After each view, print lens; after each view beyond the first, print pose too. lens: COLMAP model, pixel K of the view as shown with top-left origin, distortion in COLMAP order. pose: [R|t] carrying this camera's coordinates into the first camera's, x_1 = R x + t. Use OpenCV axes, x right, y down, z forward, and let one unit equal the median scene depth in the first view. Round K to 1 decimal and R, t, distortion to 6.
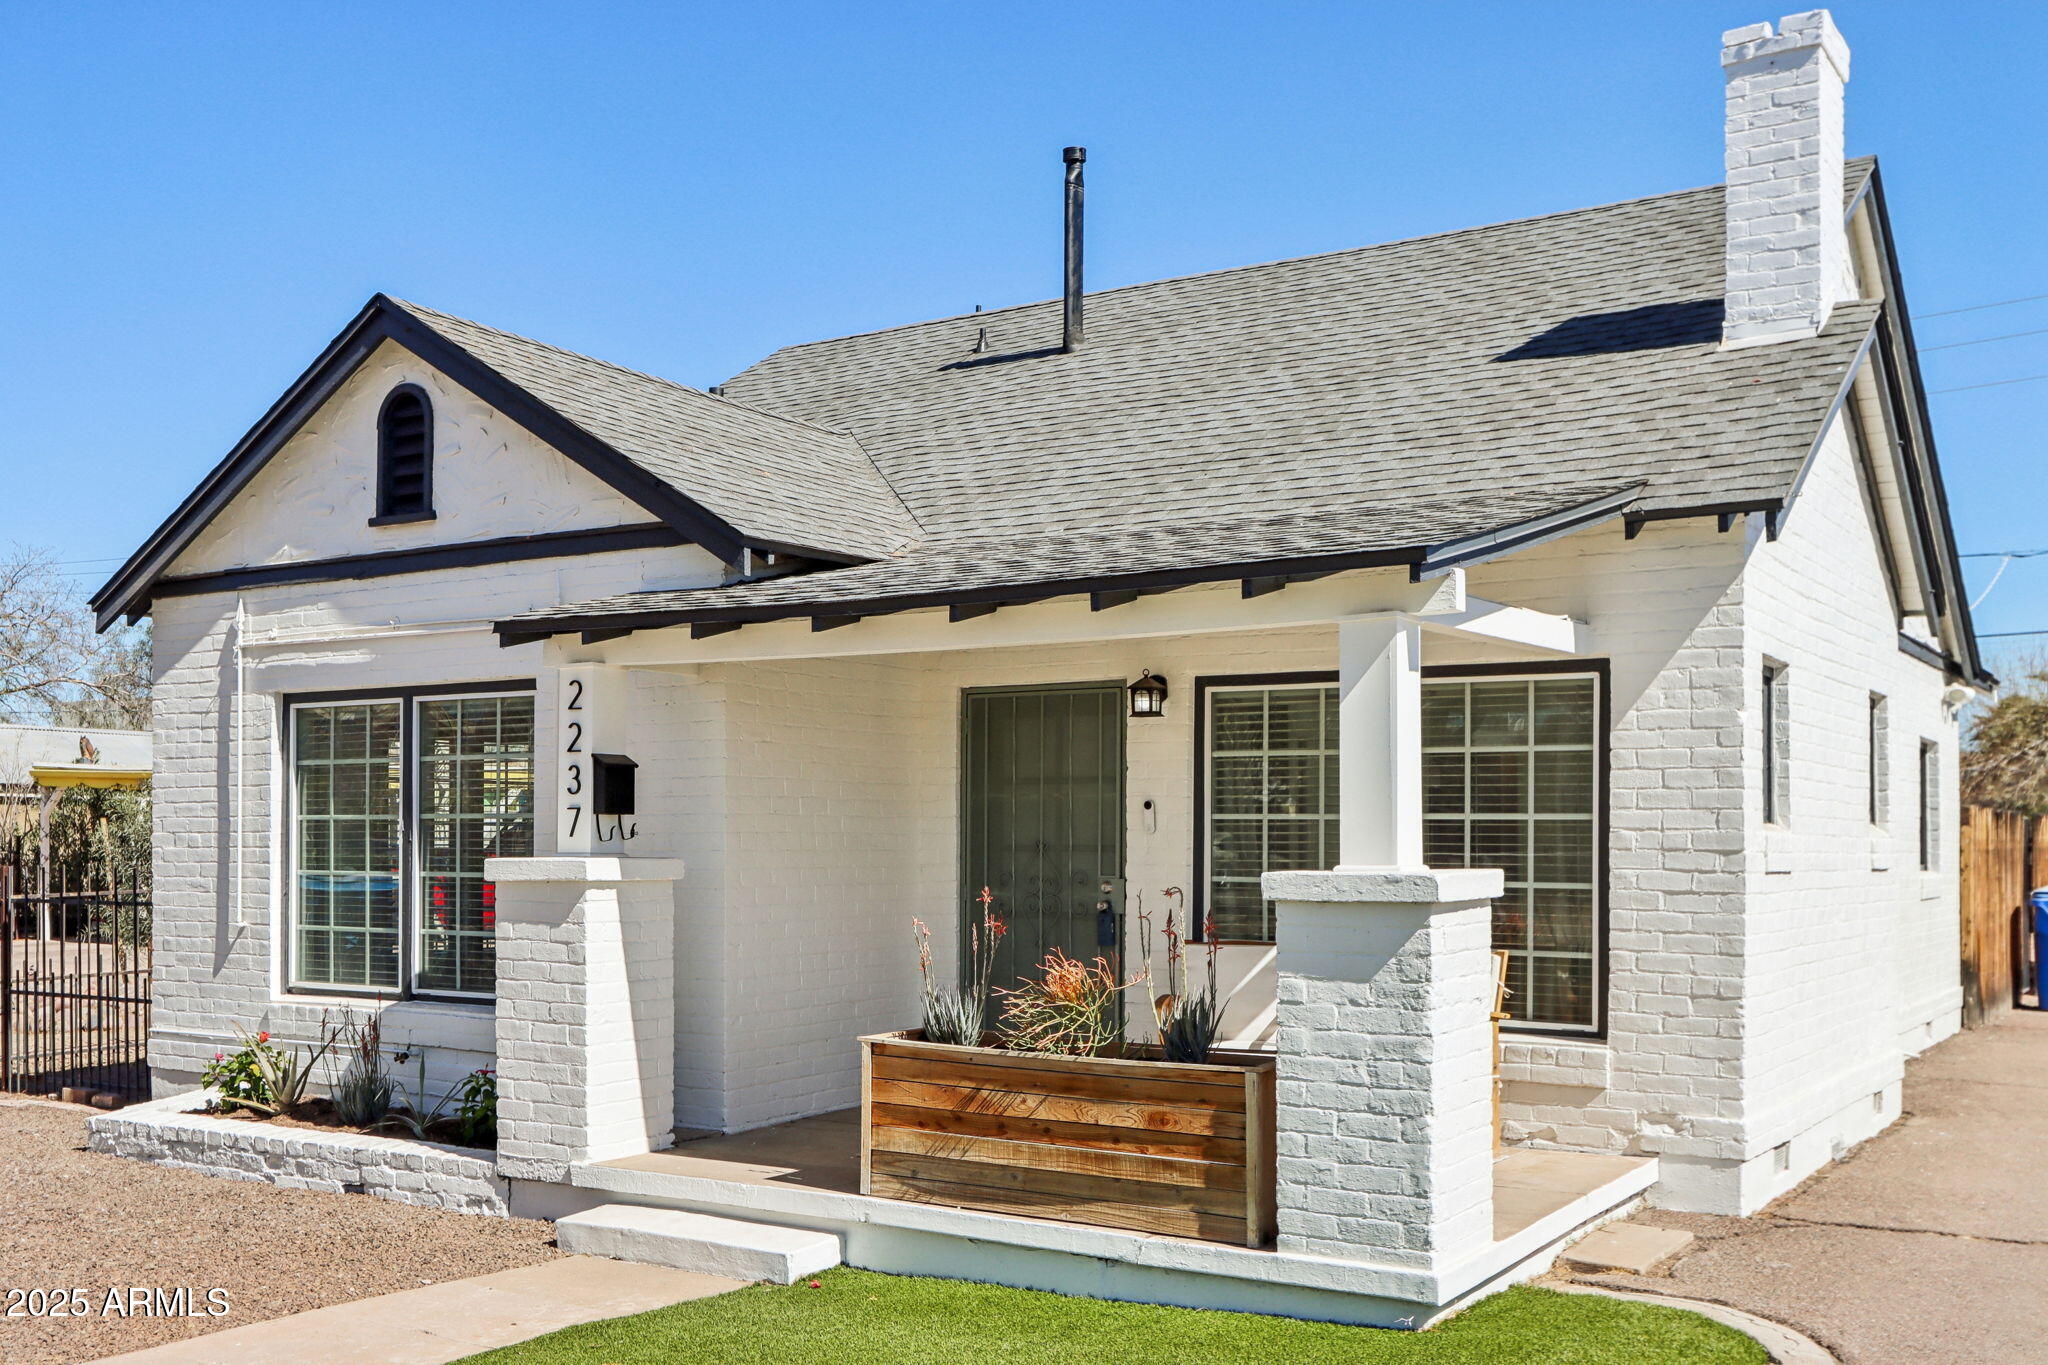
lens RADIAL K [[1956.6, 0, 925.3], [0, 1956.6, 826.5], [0, 0, 1]] dist [0.004721, -0.005577]
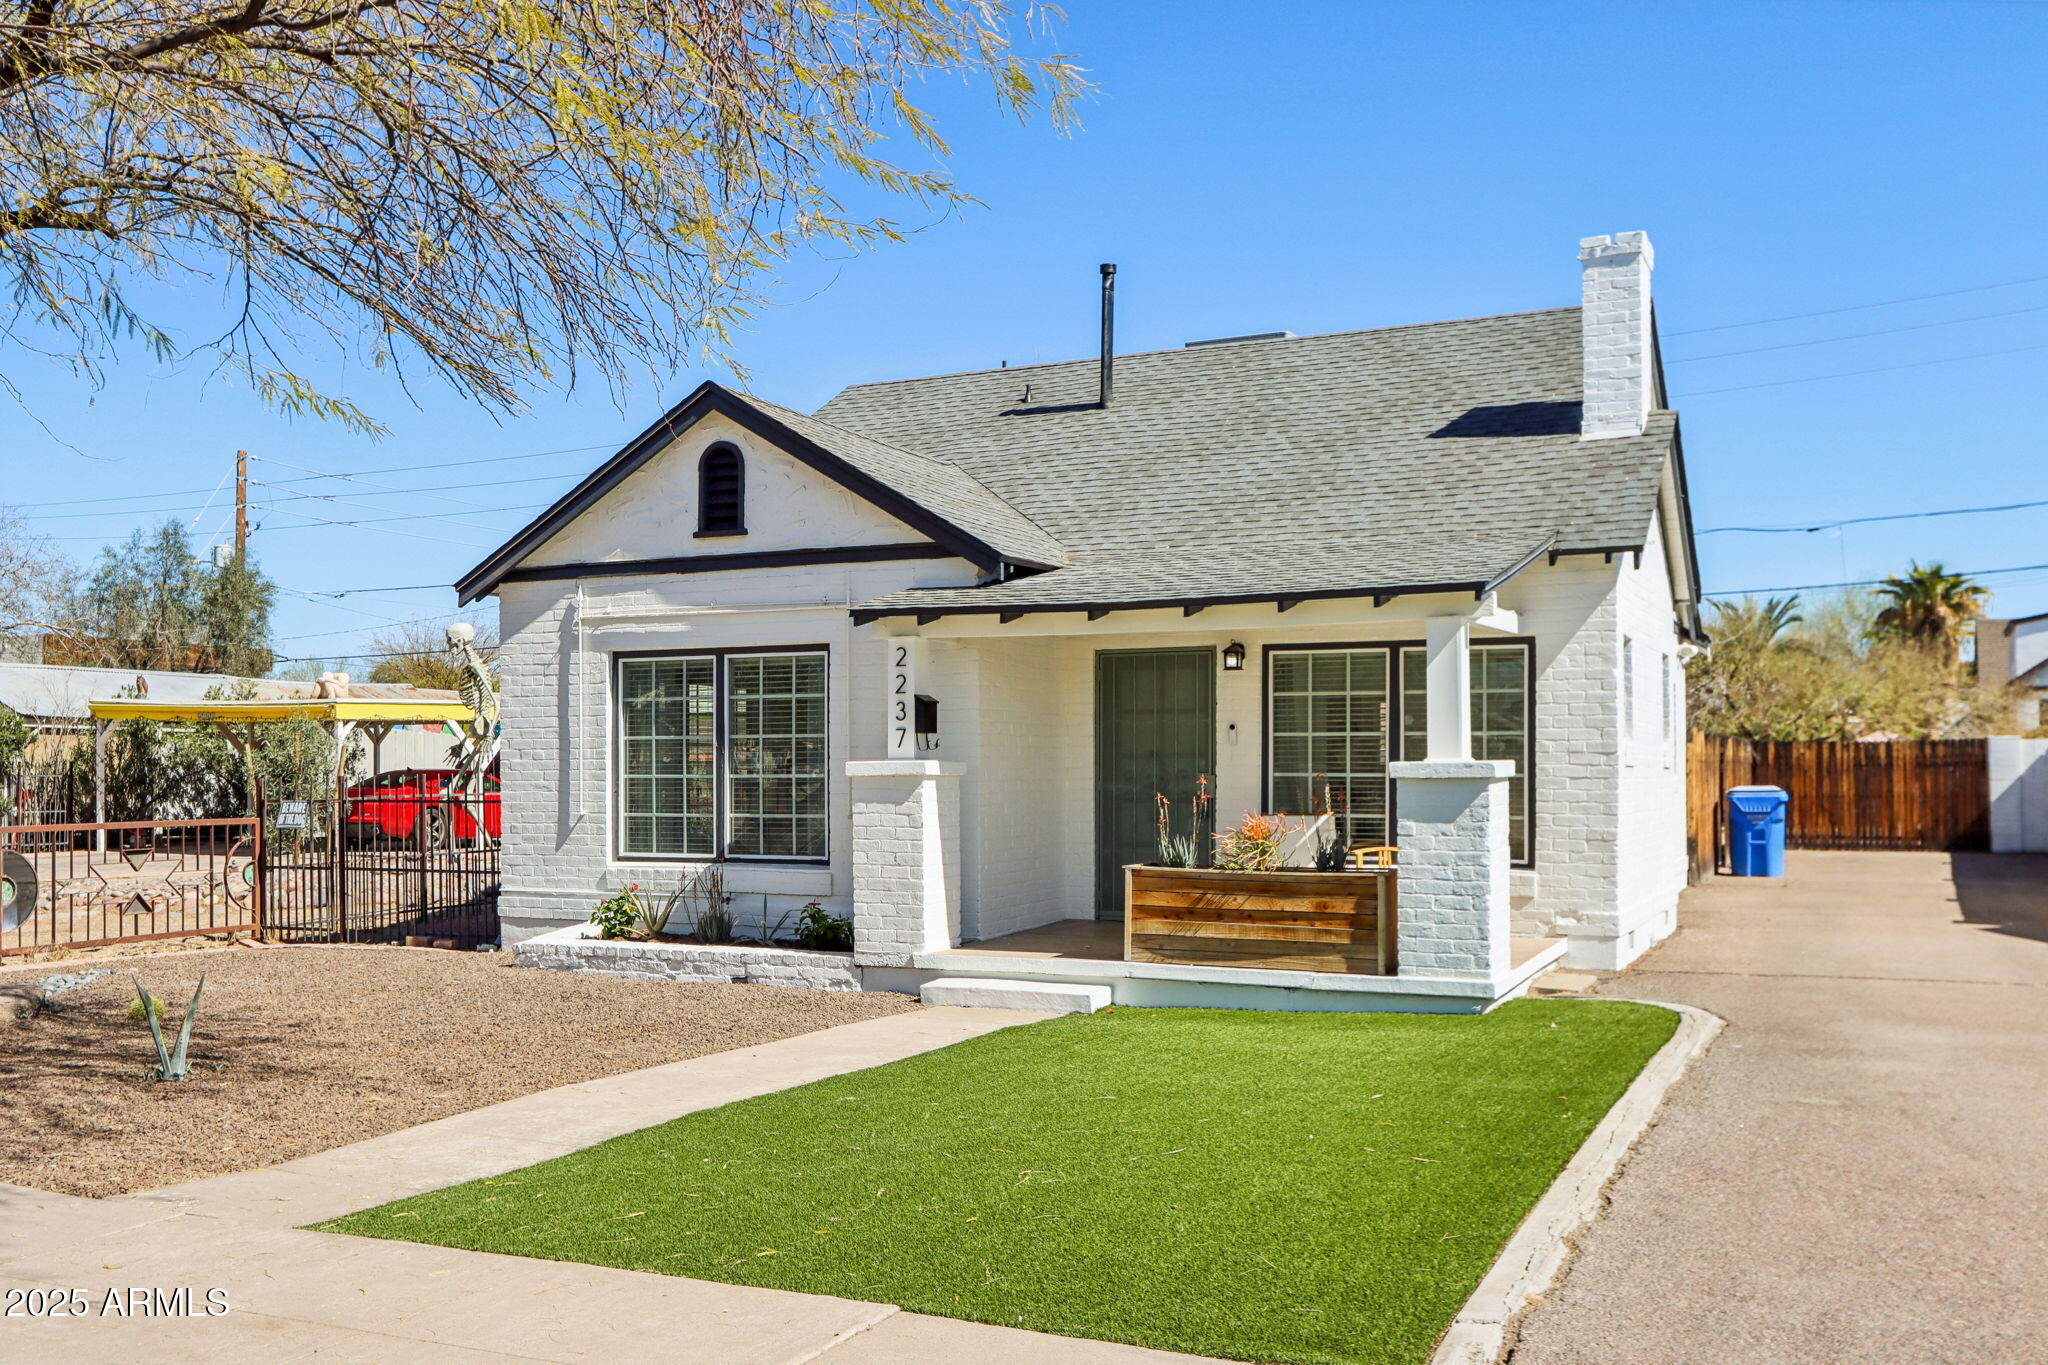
lens RADIAL K [[1807.9, 0, 924.5], [0, 1807.9, 760.1], [0, 0, 1]] dist [-0.008569, 0.004957]
pose [[0.992488, -0.004742, 0.122252, -0.320135], [0.004439, 0.999986, 0.002749, 0.010781], [-0.122263, -0.002186, 0.992495, -0.411541]]
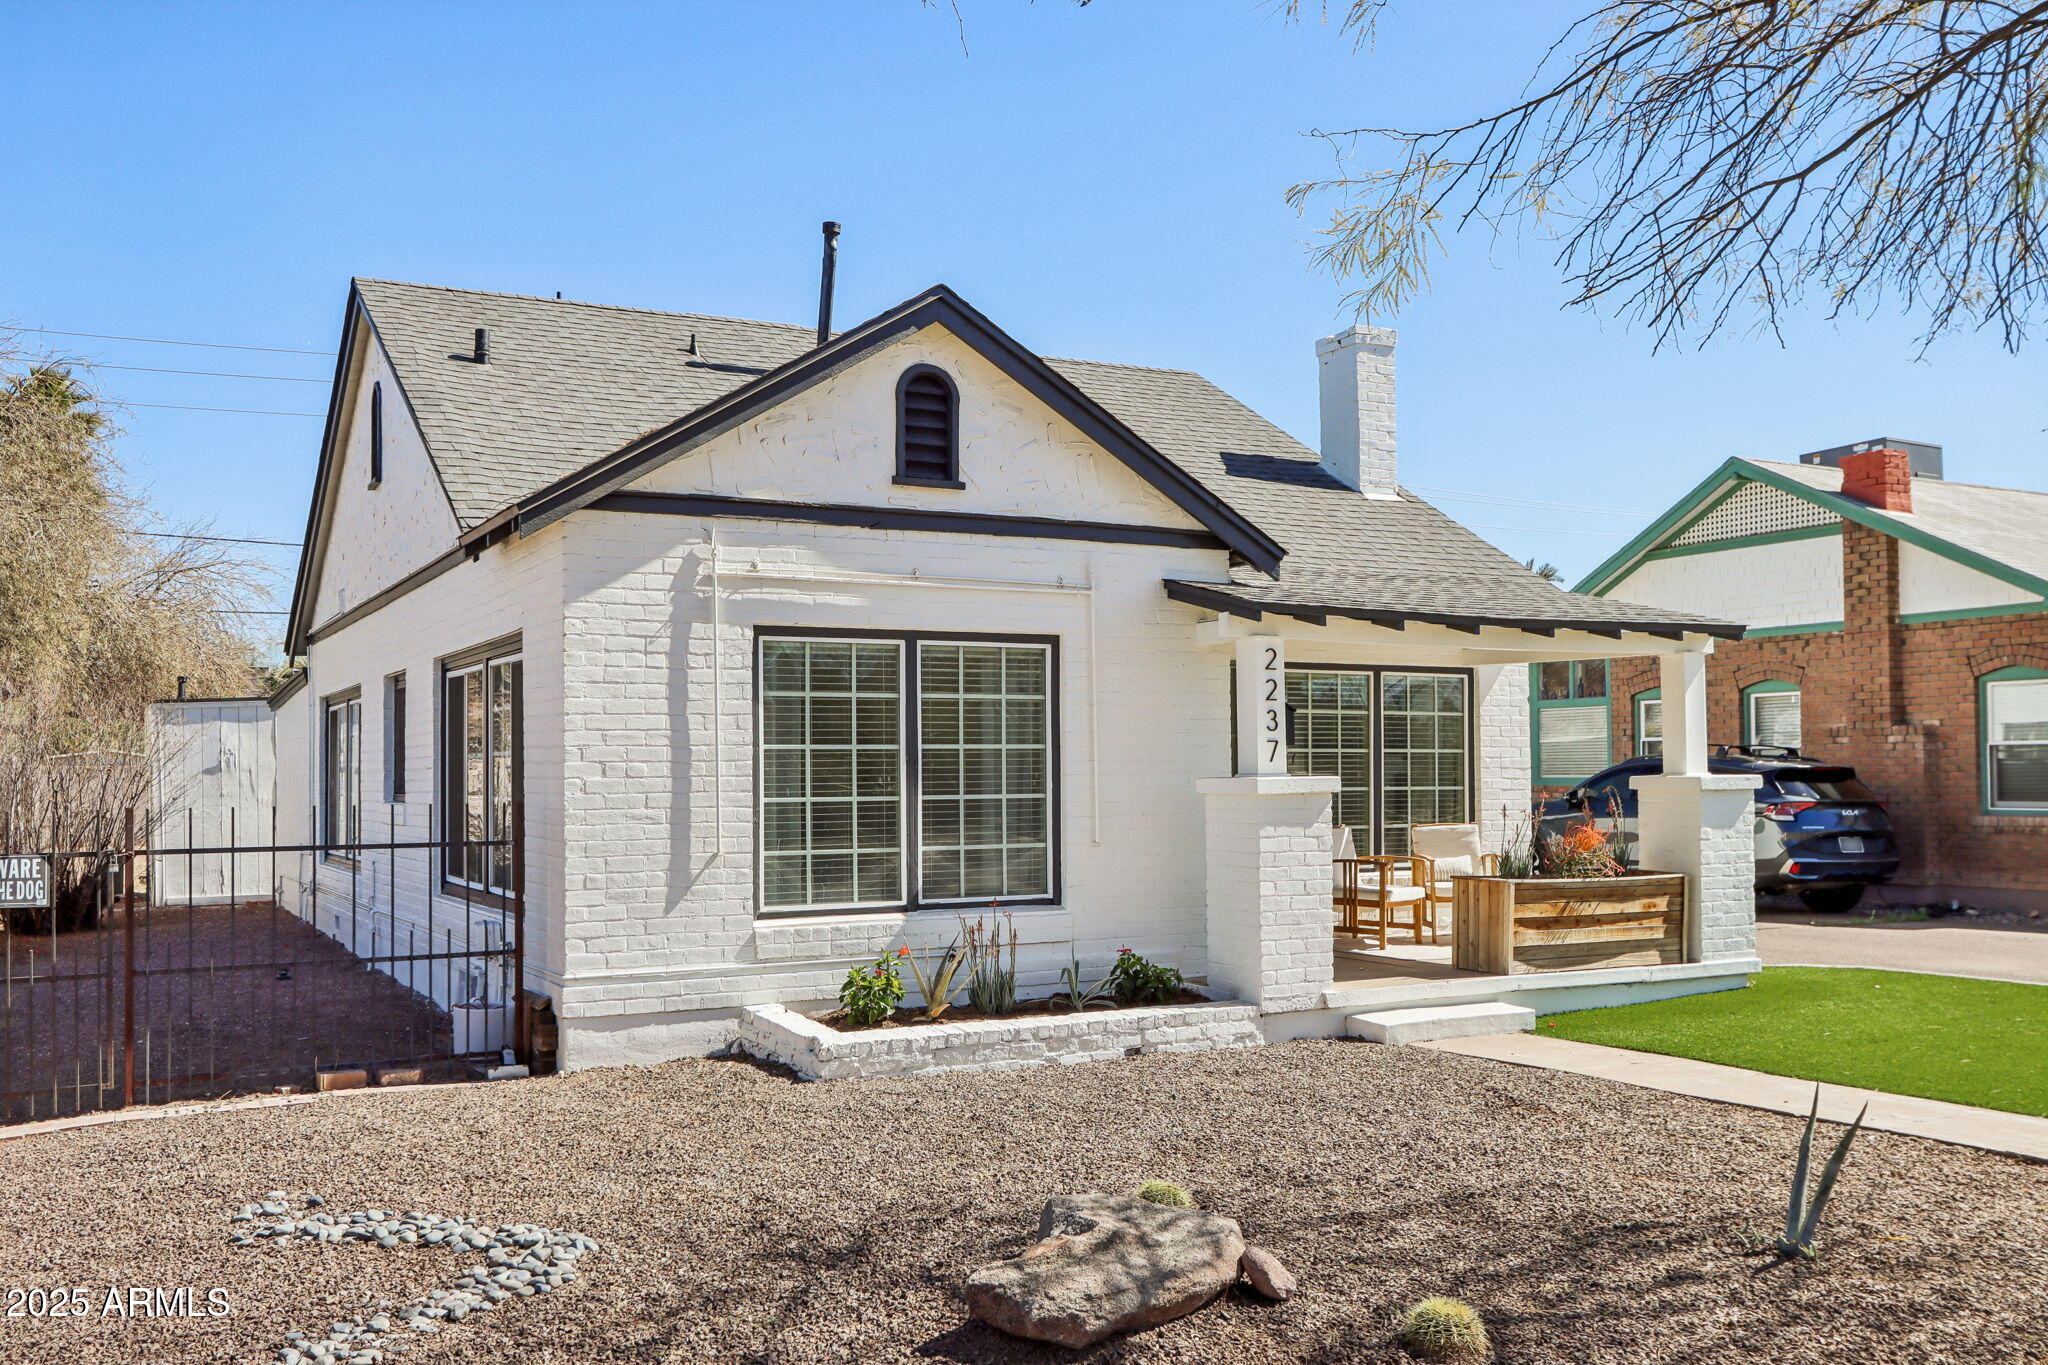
lens RADIAL K [[1807.9, 0, 924.5], [0, 1807.9, 760.1], [0, 0, 1]] dist [-0.008569, 0.004957]
pose [[0.497873, -0.002578, 0.867246, -1.332824], [0.002835, 0.999995, 0.001345, 0.001387], [-0.867245, 0.001790, 0.497878, 0.550318]]
